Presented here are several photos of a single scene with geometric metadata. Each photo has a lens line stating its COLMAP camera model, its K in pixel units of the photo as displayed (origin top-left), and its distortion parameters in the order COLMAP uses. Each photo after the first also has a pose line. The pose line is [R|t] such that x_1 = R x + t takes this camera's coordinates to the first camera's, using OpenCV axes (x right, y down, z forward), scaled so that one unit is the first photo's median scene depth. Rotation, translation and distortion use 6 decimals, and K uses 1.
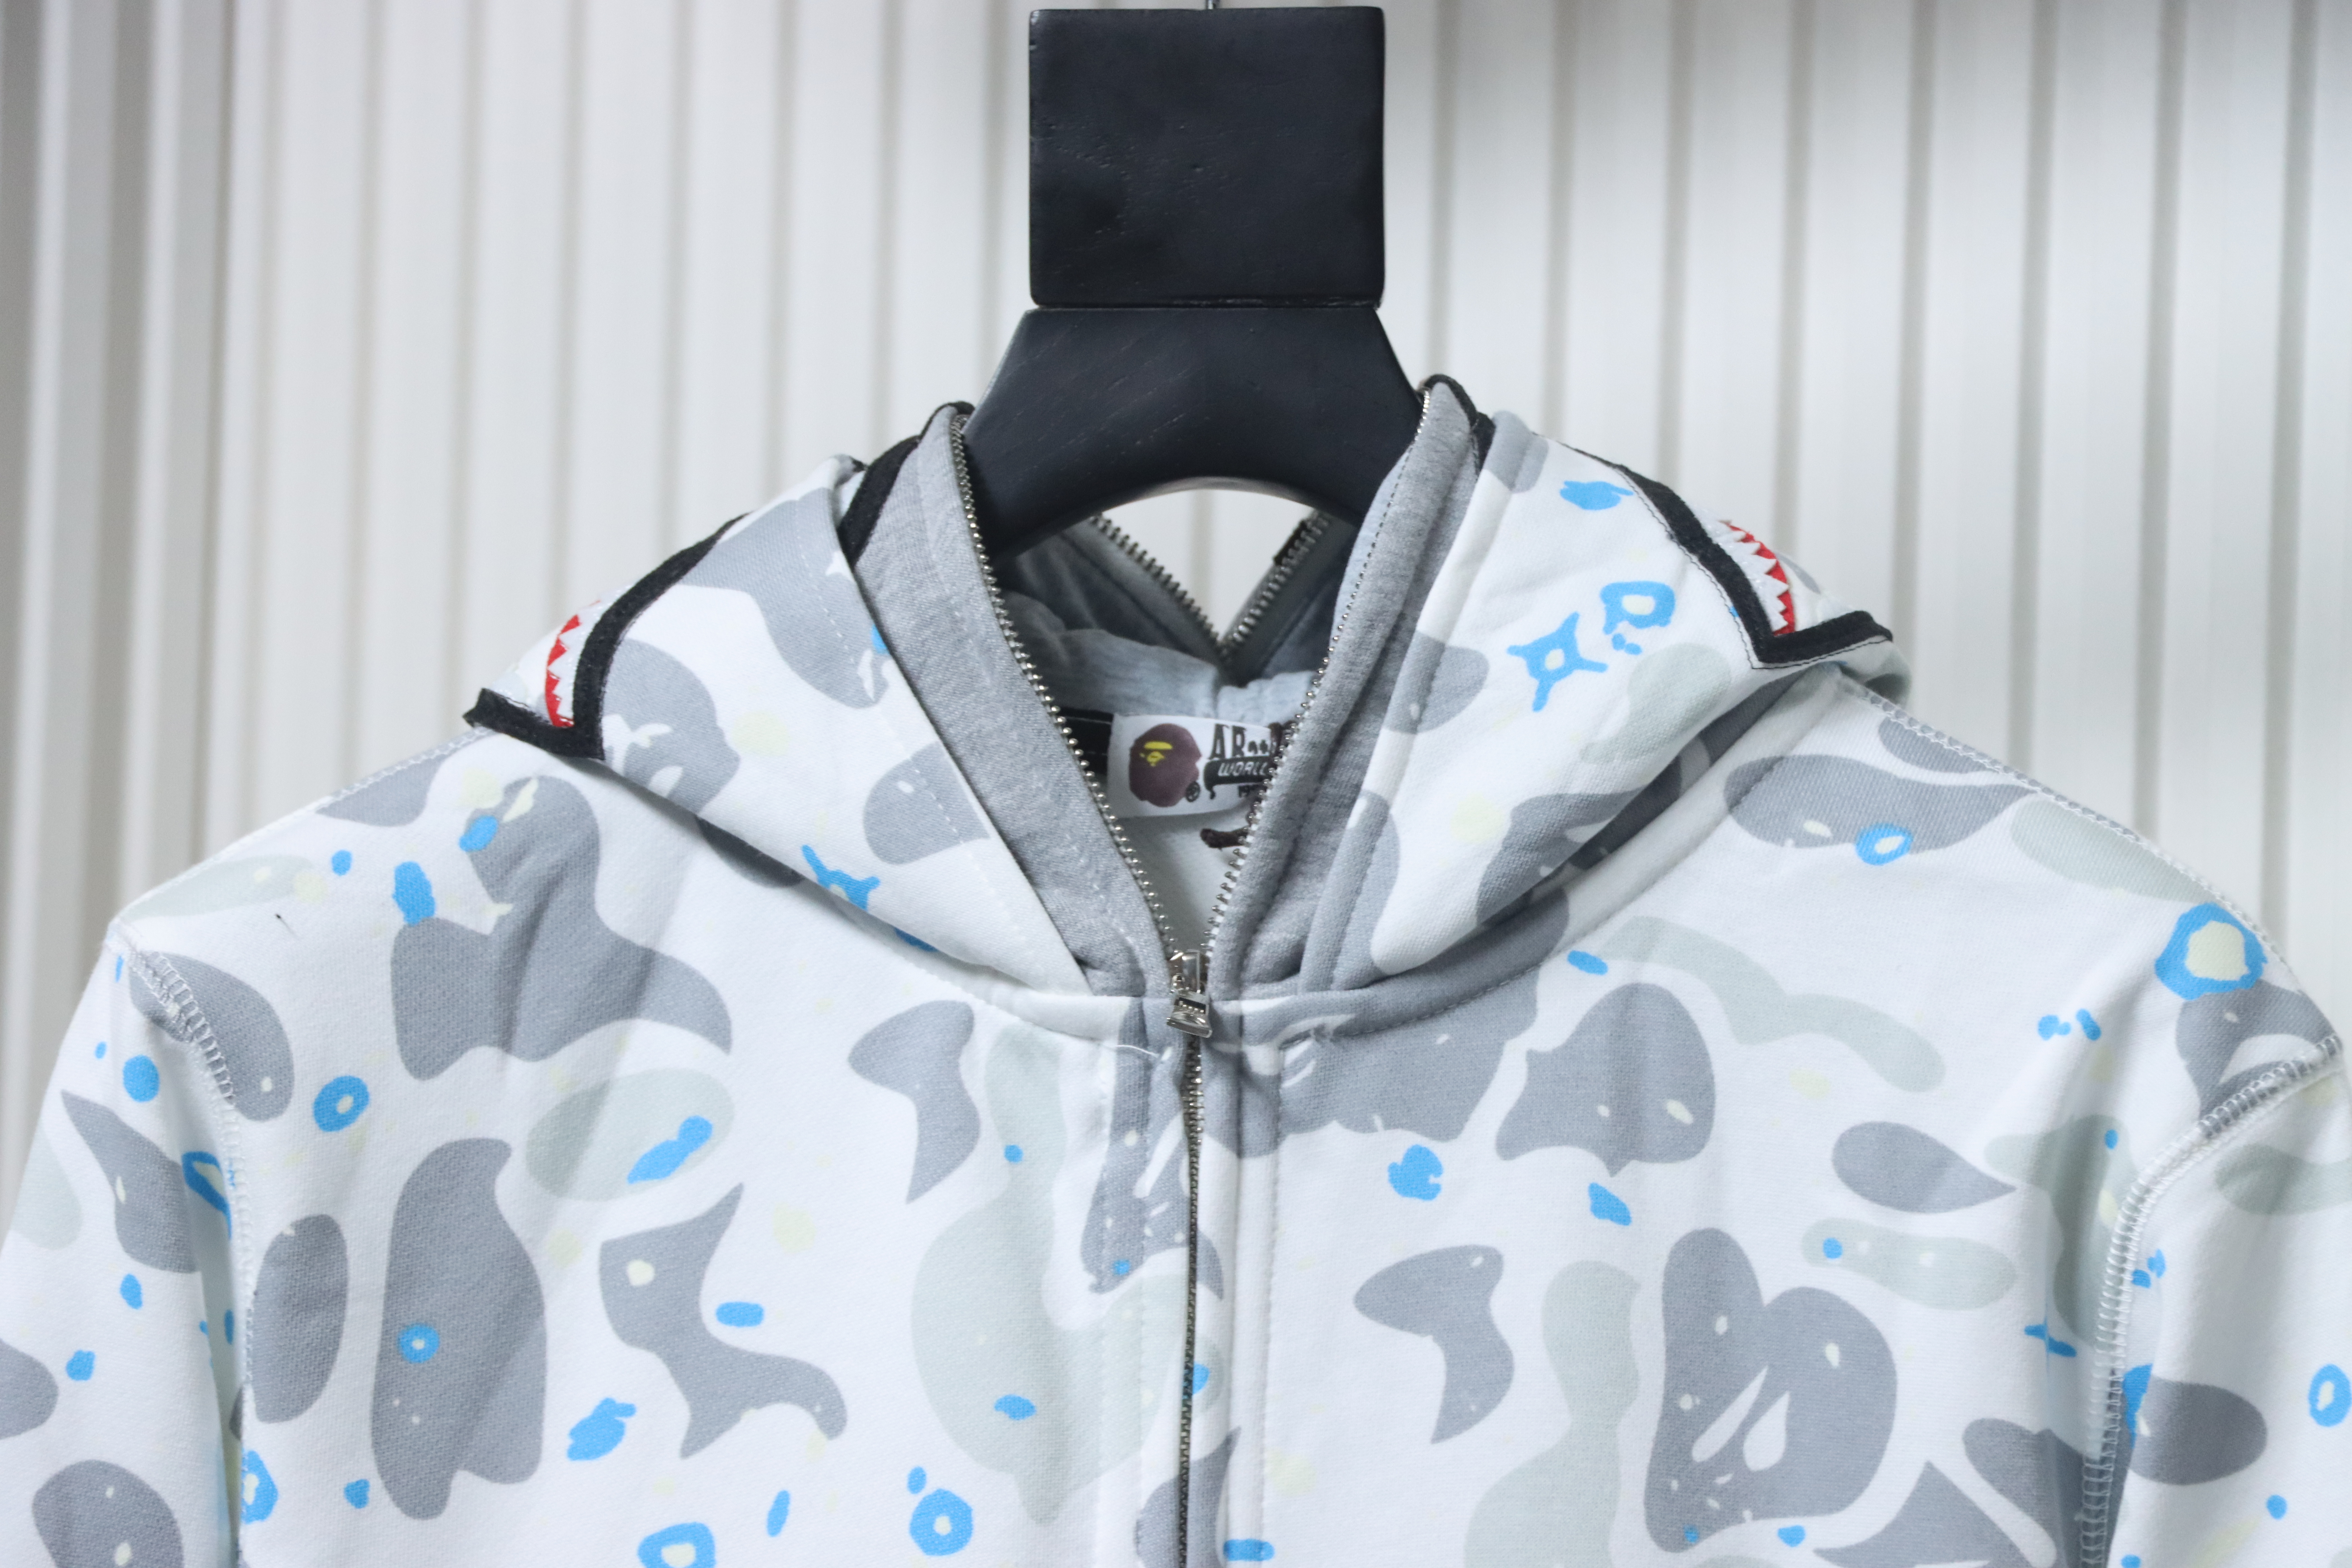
lens RADIAL K [[14735.0, 0, 1180.4], [0, 14735.0, 782.7], [0, 0, 1]] dist [2.879543, 0.000000]
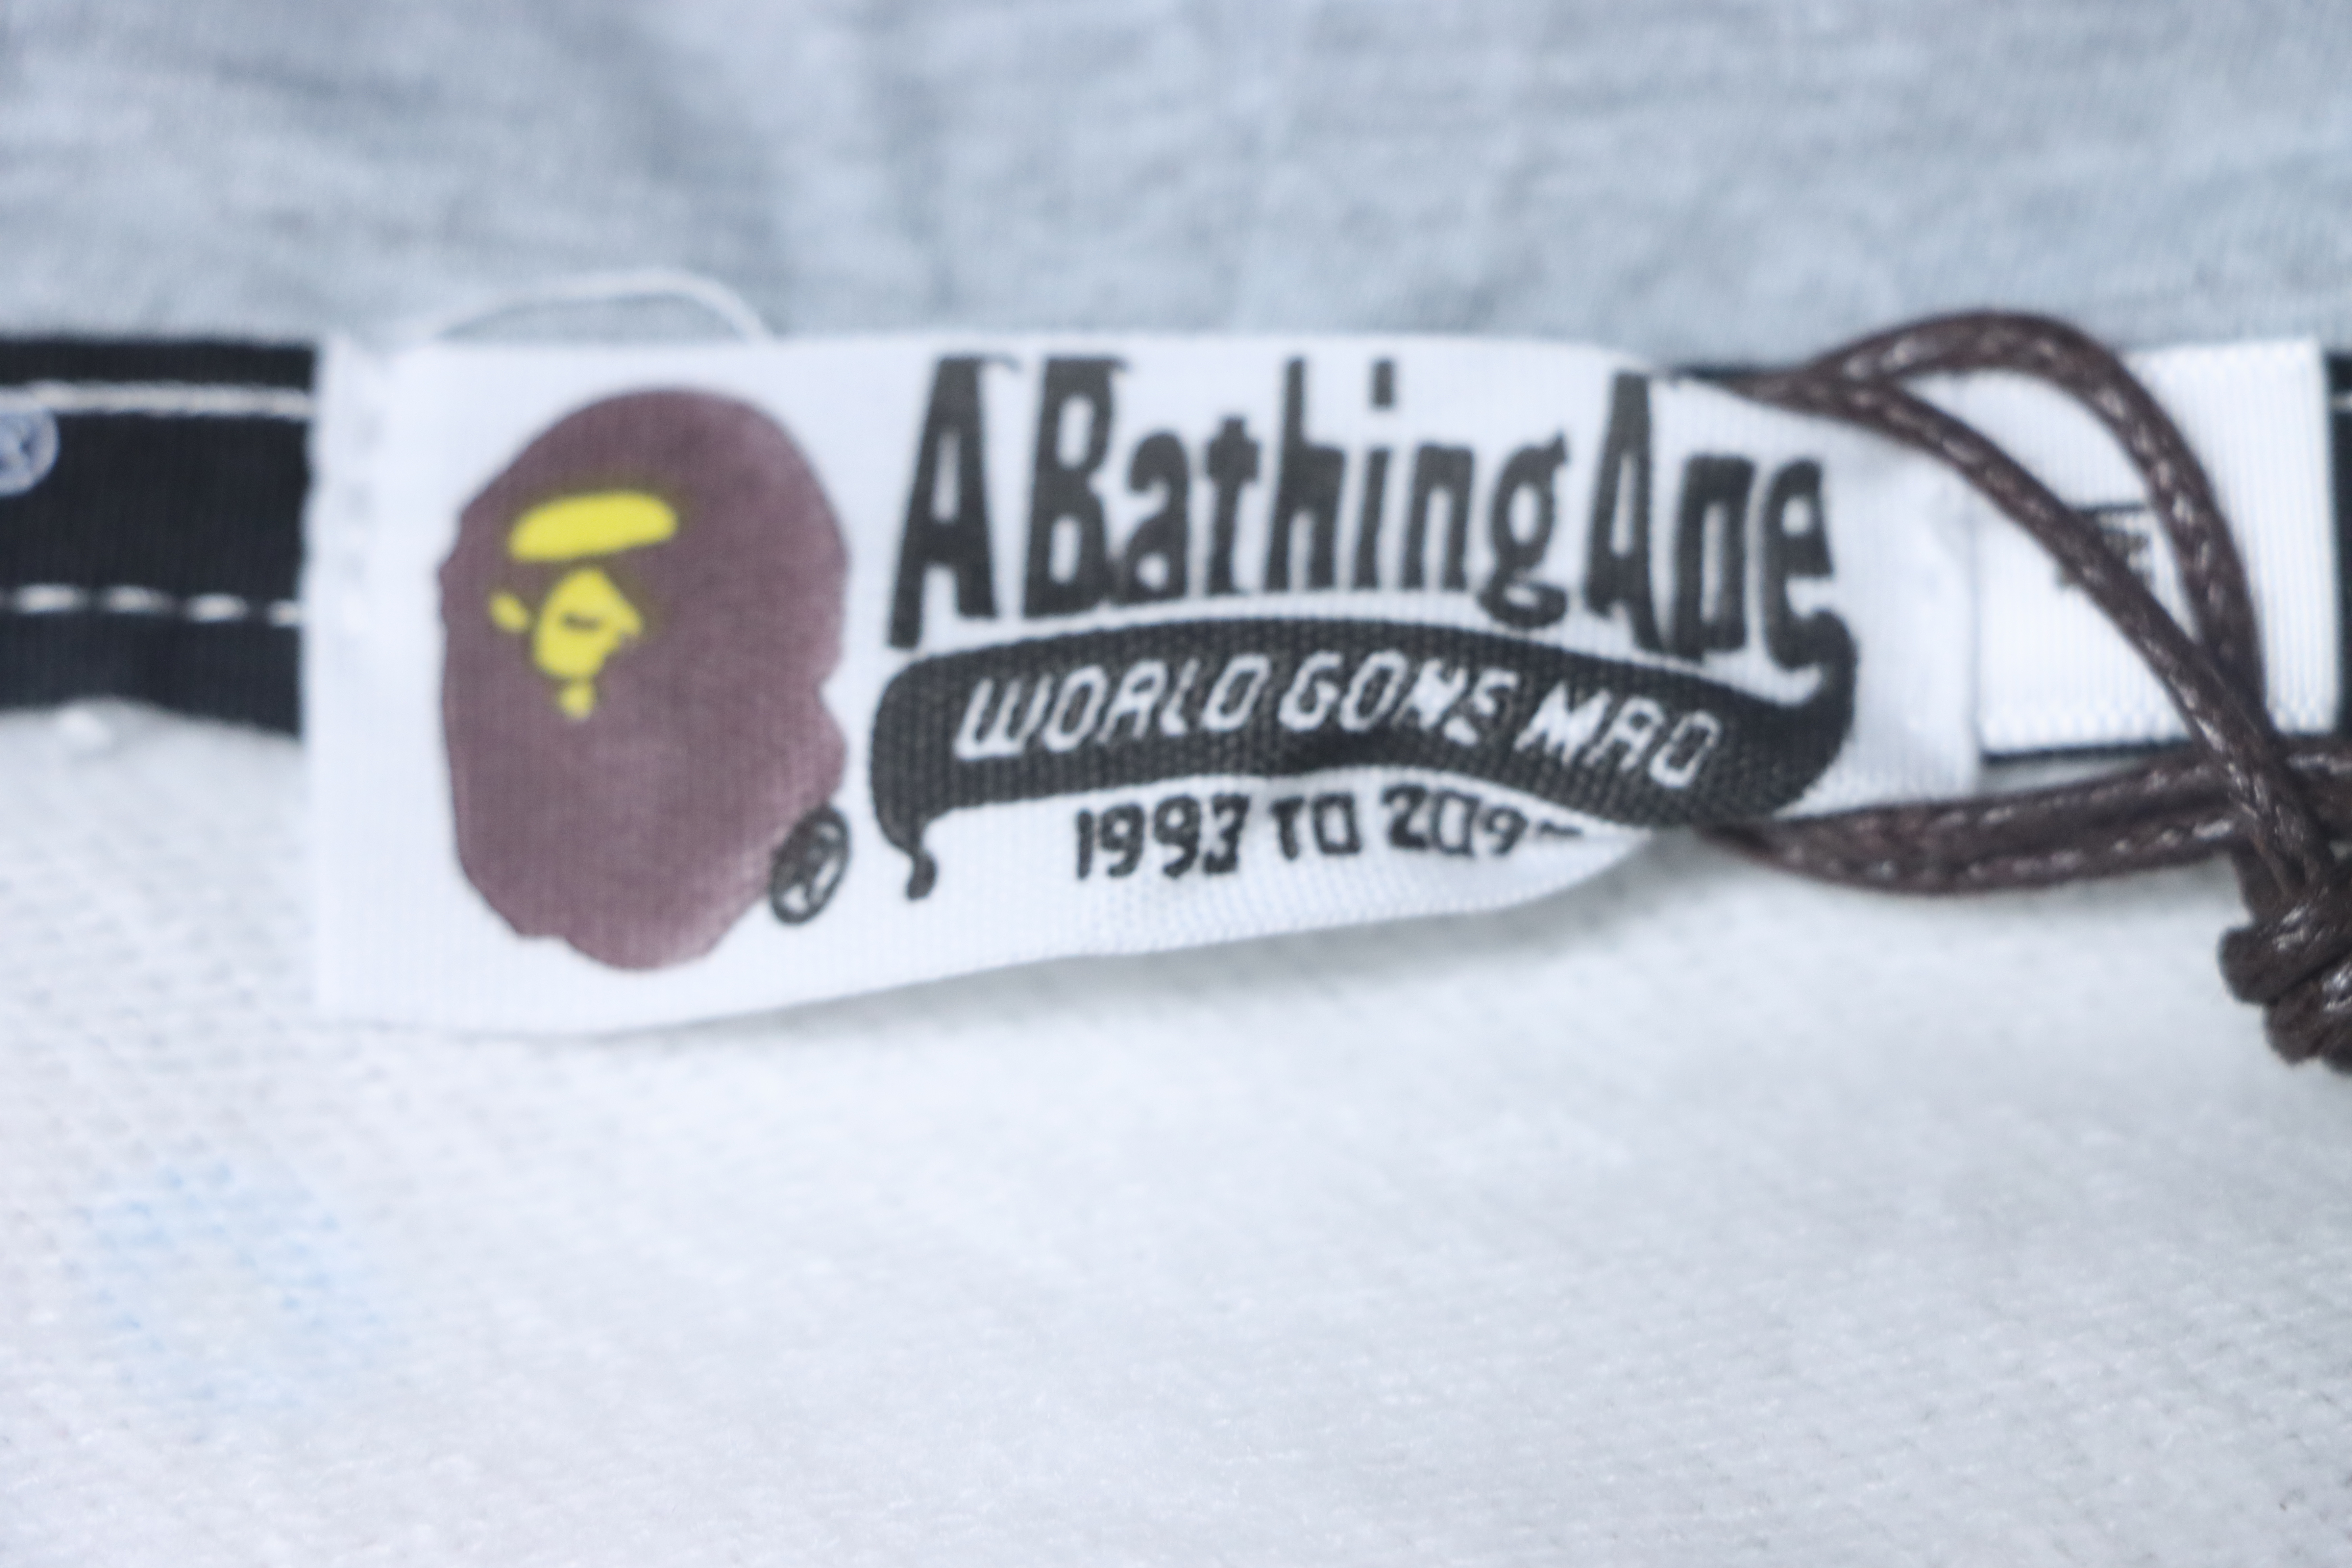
lens RADIAL K [[14735.0, 0, 1176.3], [0, 14735.0, 784.1], [0, 0, 1]] dist [2.879543, 0.000000]
pose [[0.999285, 0.037526, -0.004549, 0.005860], [-0.037771, 0.996033, -0.080569, 0.013335], [0.001507, 0.080683, 0.996739, 0.840795]]
